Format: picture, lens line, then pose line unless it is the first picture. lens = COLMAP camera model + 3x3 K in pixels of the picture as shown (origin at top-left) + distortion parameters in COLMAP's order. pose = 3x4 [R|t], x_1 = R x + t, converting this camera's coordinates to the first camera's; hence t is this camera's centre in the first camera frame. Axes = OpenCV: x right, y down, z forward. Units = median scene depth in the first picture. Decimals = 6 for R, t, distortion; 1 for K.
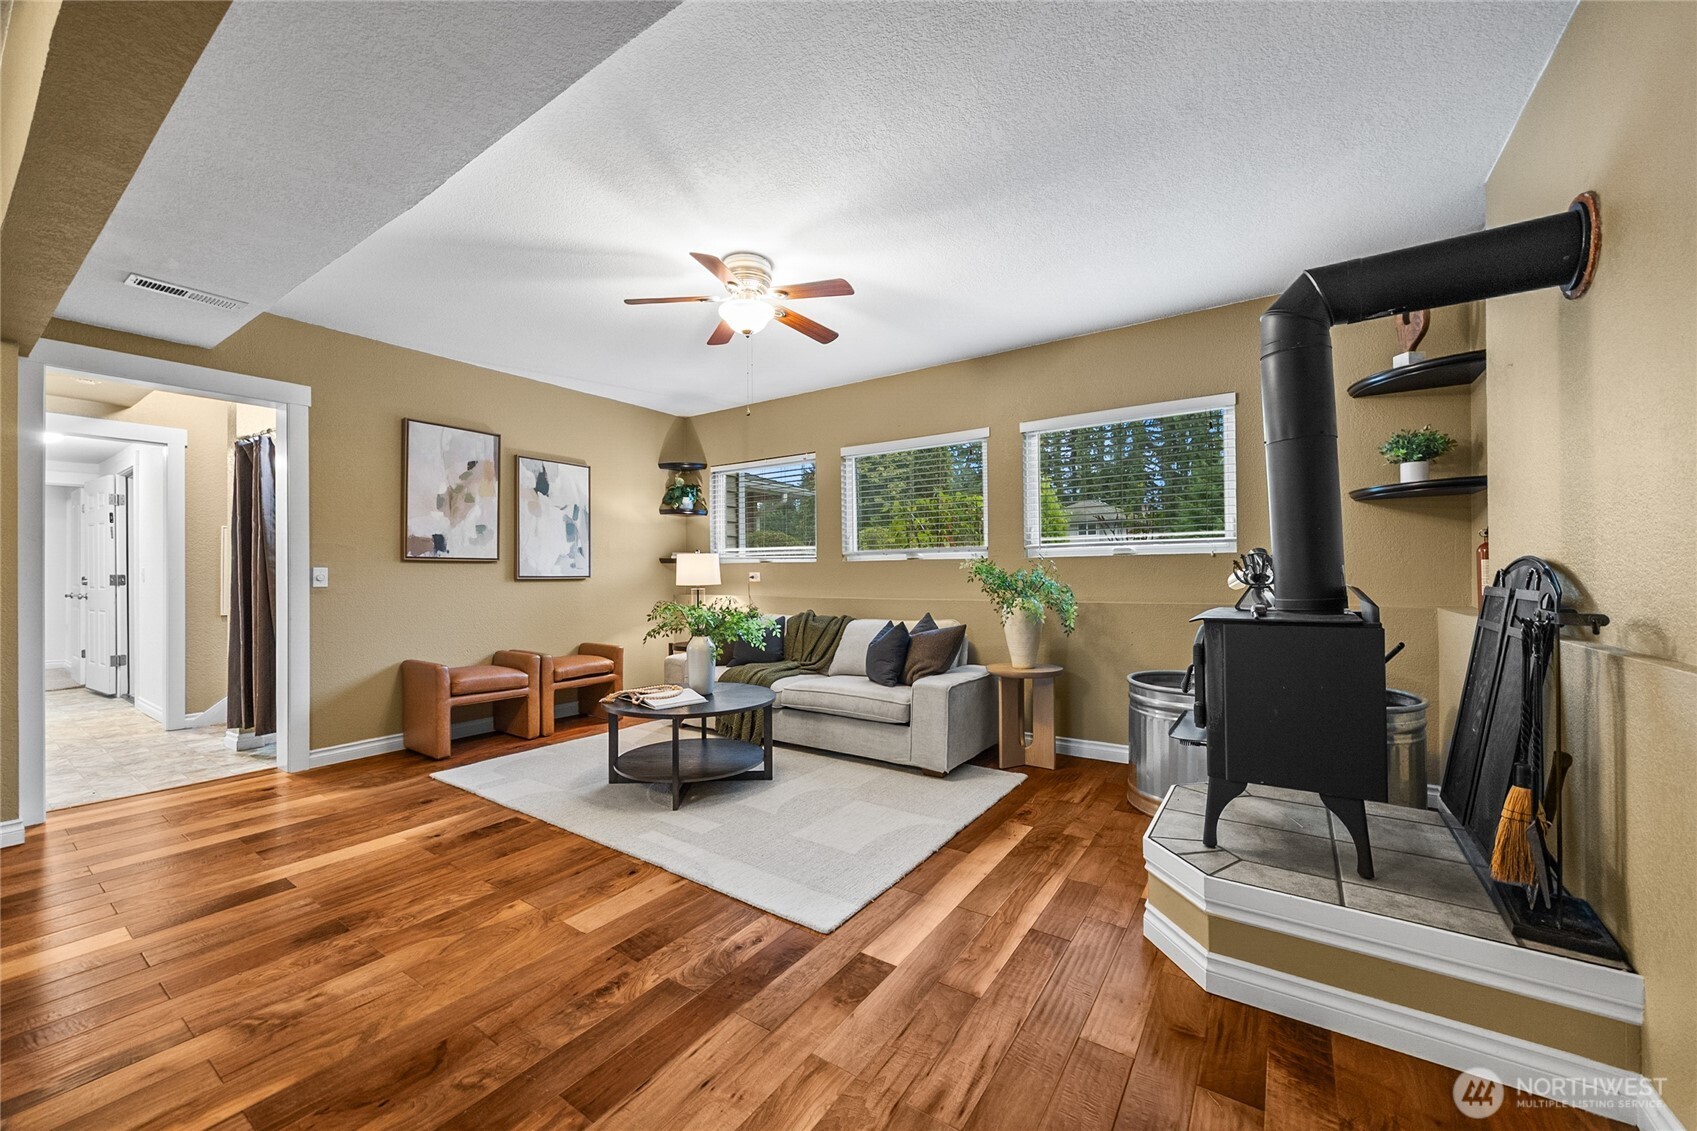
lens RADIAL K [[647.2, 0, 838.7], [0, 647.2, 569.8], [0, 0, 1]] dist [-0.005112, -0.000079]
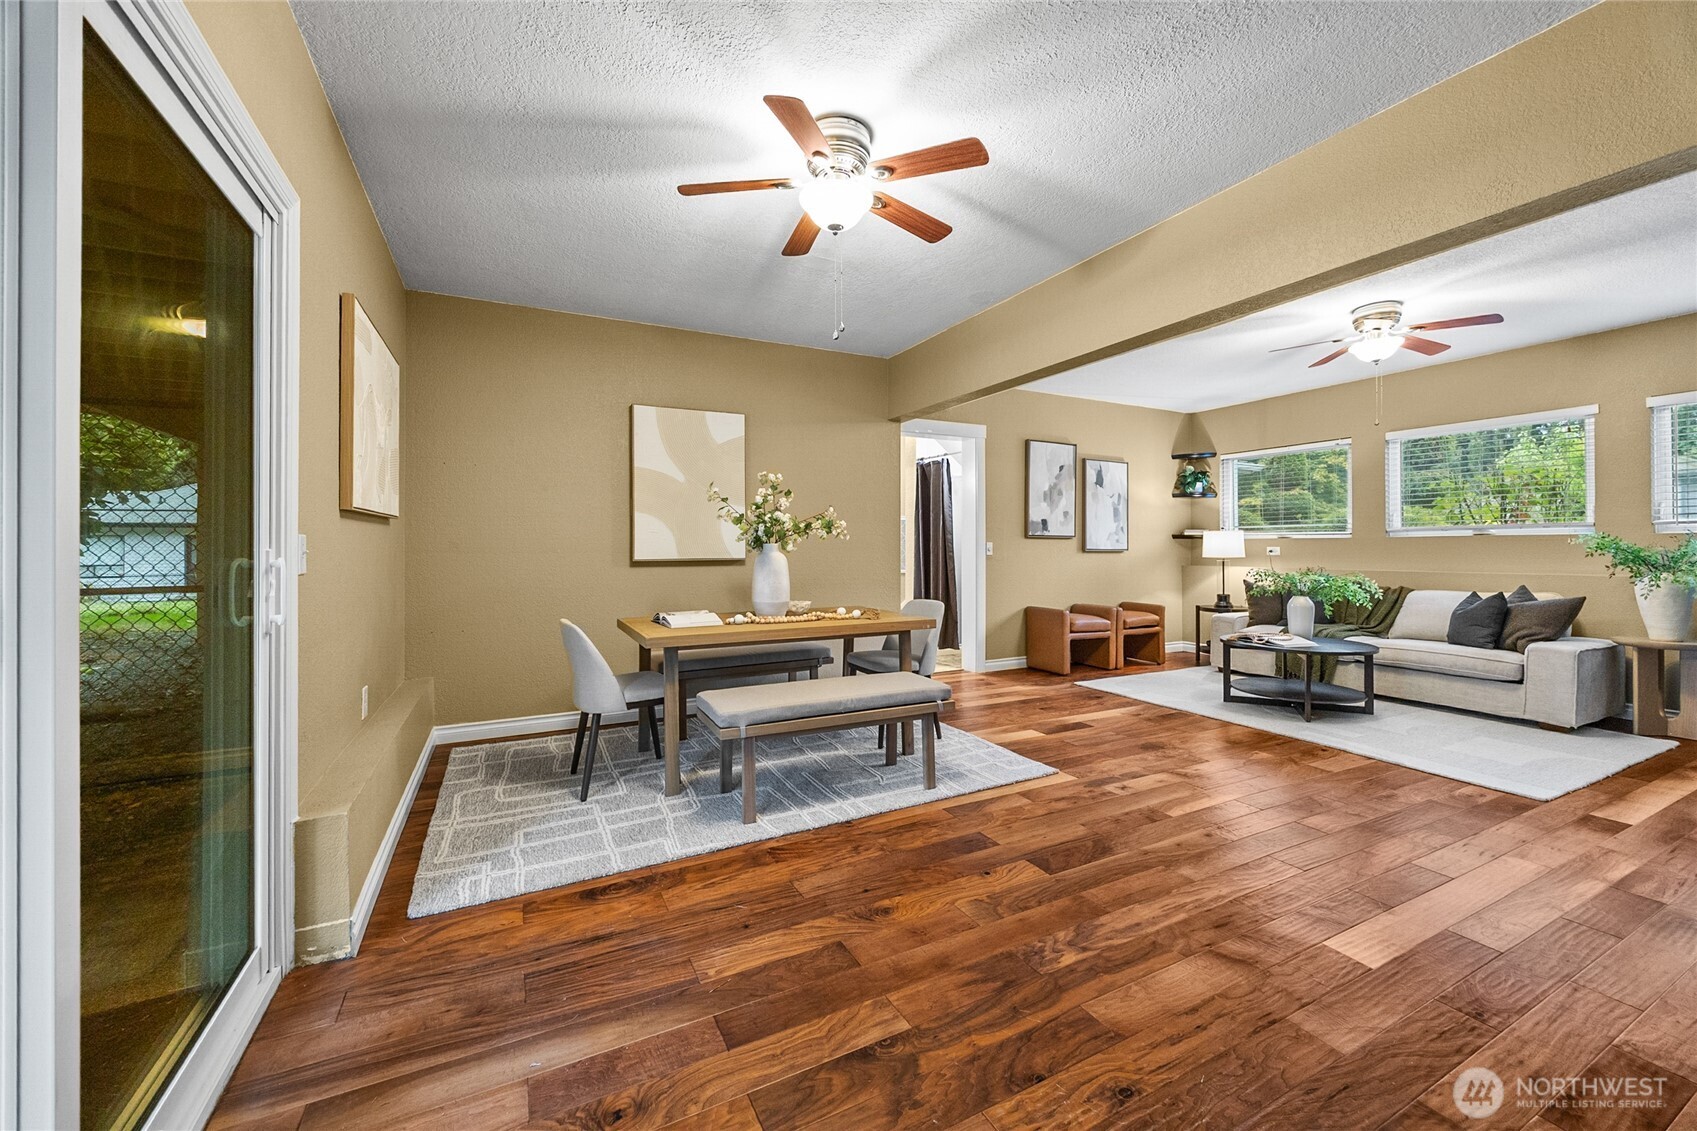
lens RADIAL K [[650.5, 0, 842.3], [0, 650.5, 543.7], [0, 0, 1]] dist [-0.000470, -0.000068]
pose [[0.878182, 0.002359, -0.478321, -0.413847], [-0.003256, 0.999994, -0.001046, 0.002882], [0.478315, 0.002476, 0.878185, -0.593974]]
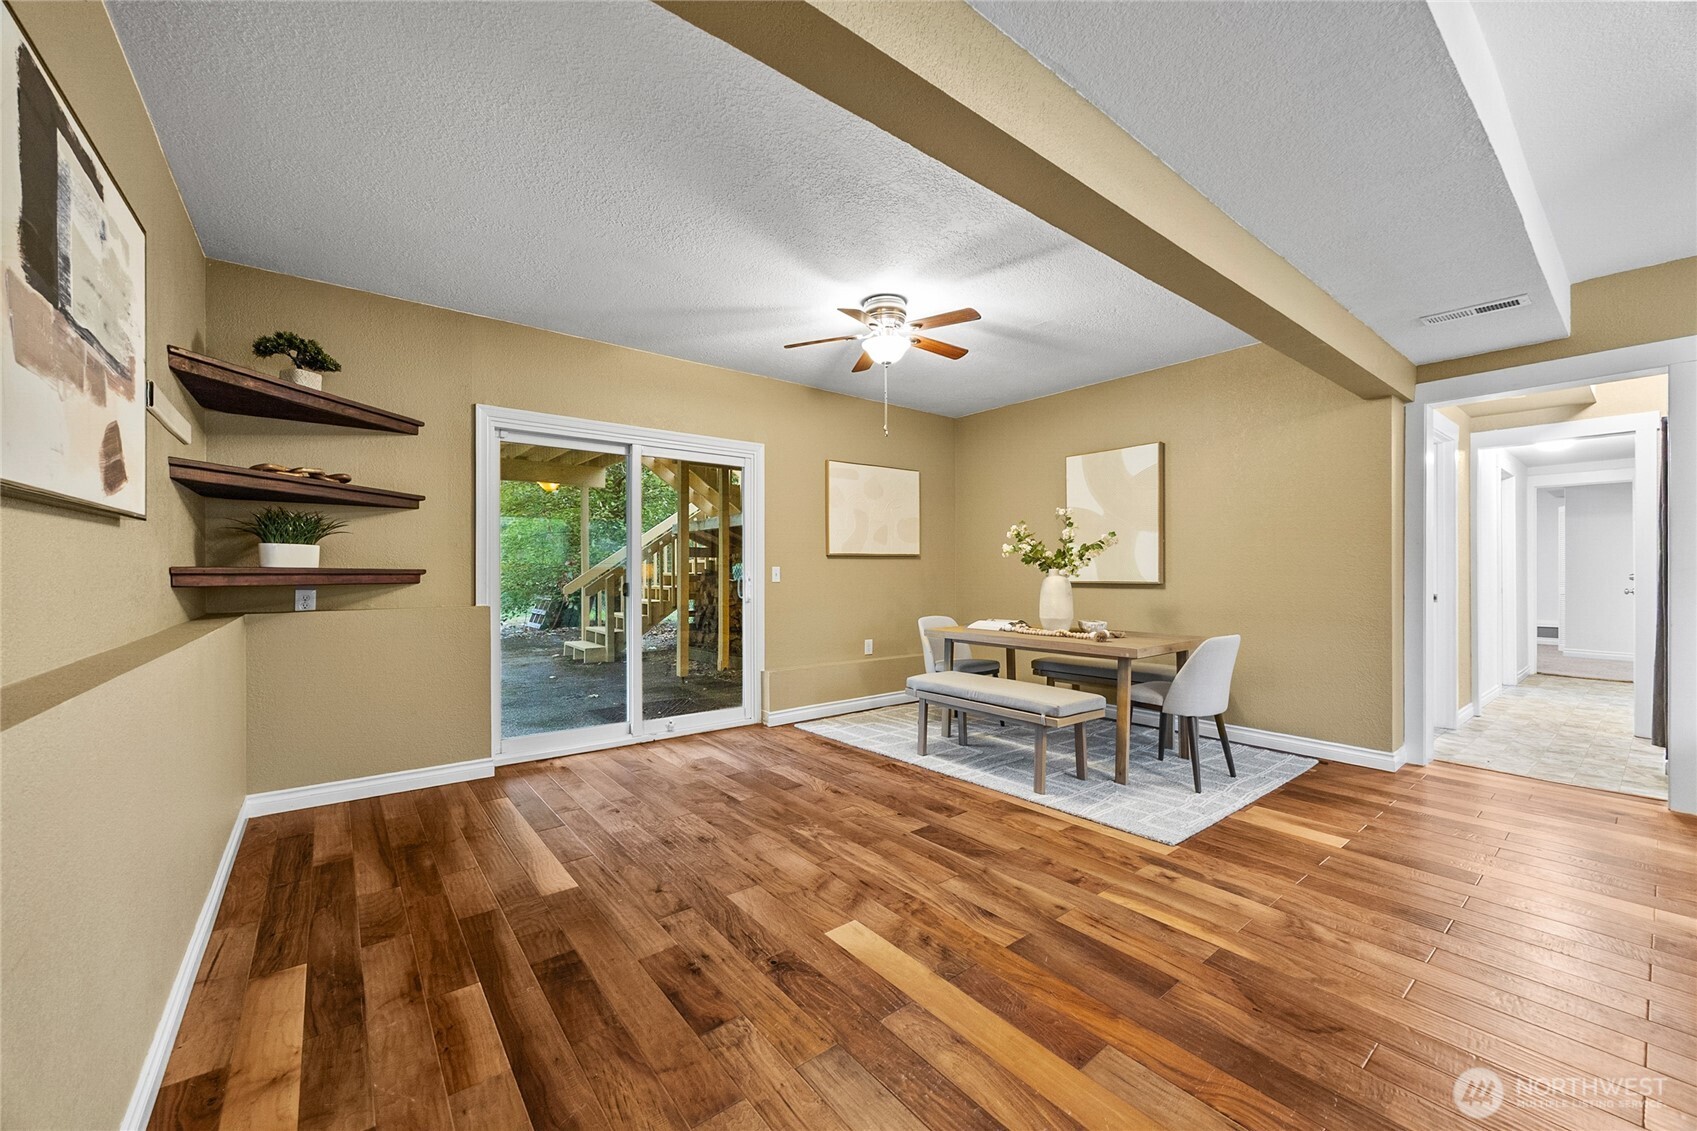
lens RADIAL K [[660.9, 0, 858.2], [0, 660.9, 563.1], [0, 0, 1]] dist [0.001143, -0.000014]
pose [[-0.286665, -0.003605, -0.958024, 0.287331], [0.007058, 0.999958, -0.005875, -0.004870], [0.958005, -0.008445, -0.286628, 0.261835]]
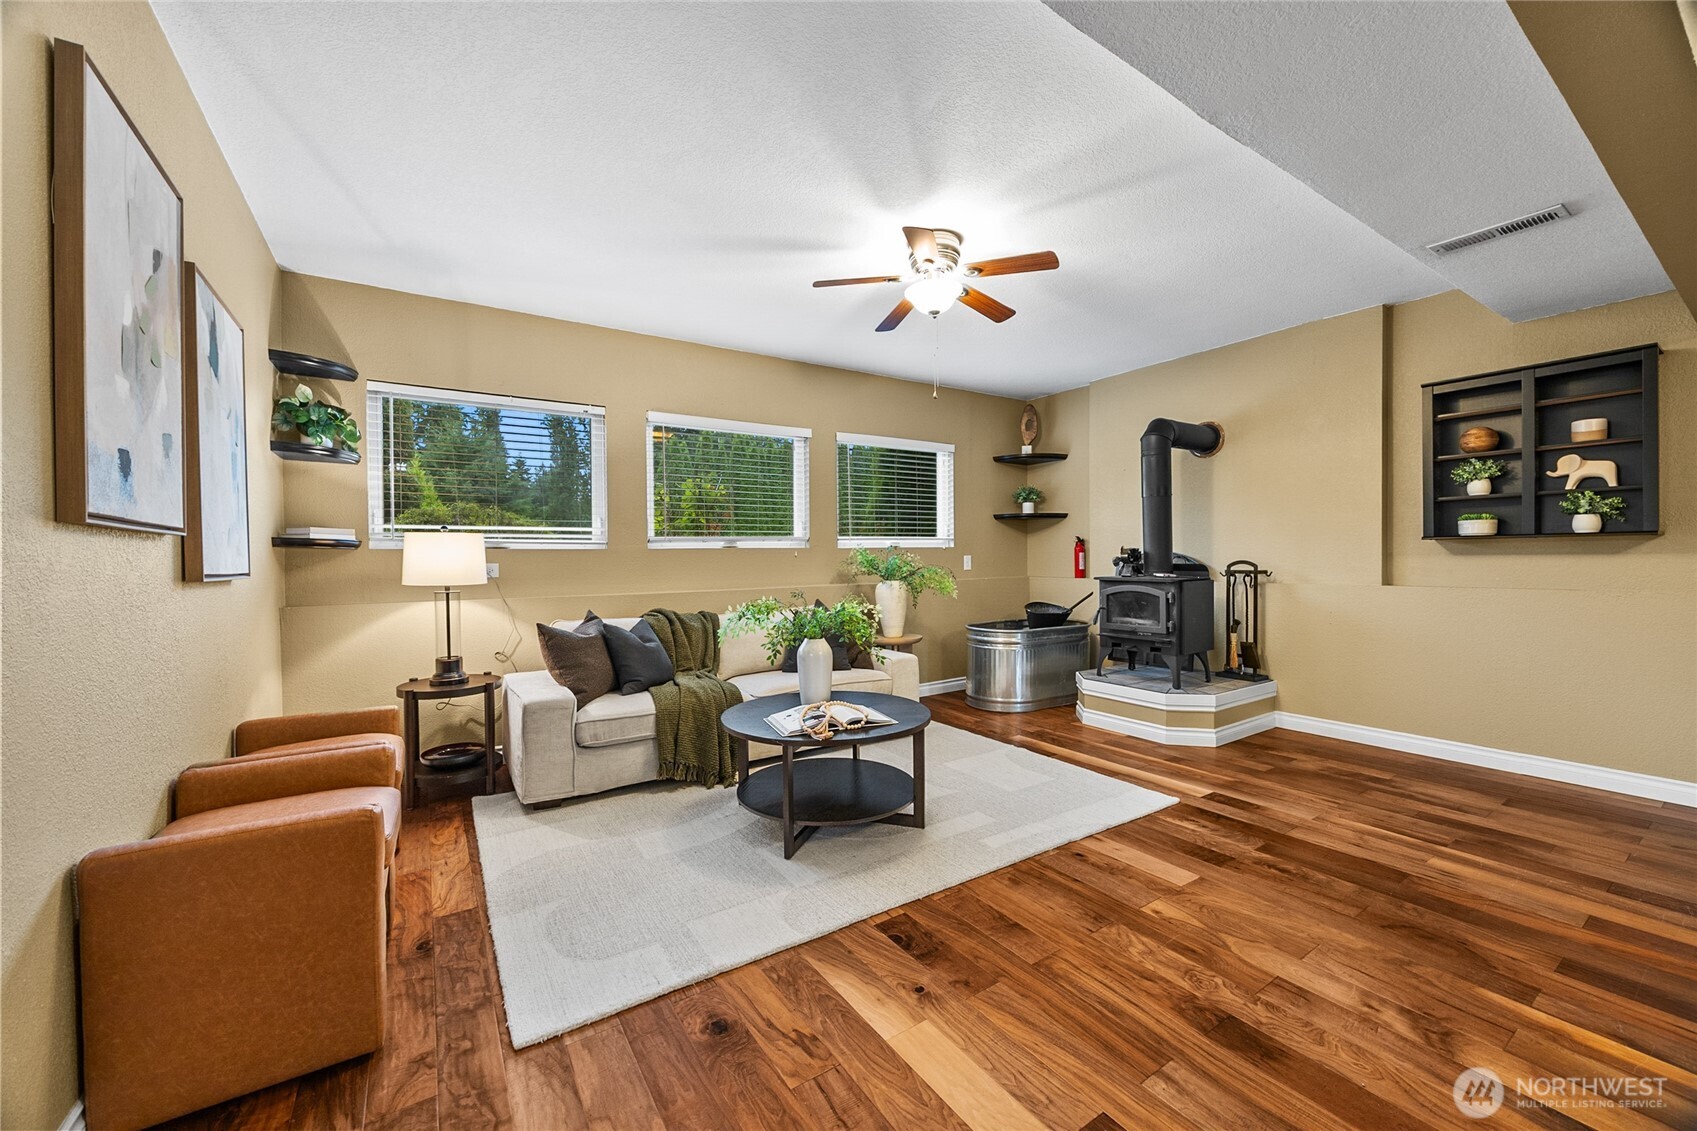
lens RADIAL K [[648.5, 0, 847.7], [0, 648.5, 562.2], [0, 0, 1]] dist [-0.000703, -0.000325]
pose [[0.376541, -0.005160, 0.926385, -0.999203], [0.005082, 0.999981, 0.003504, 0.004748], [-0.926386, 0.003389, 0.376561, 0.683905]]
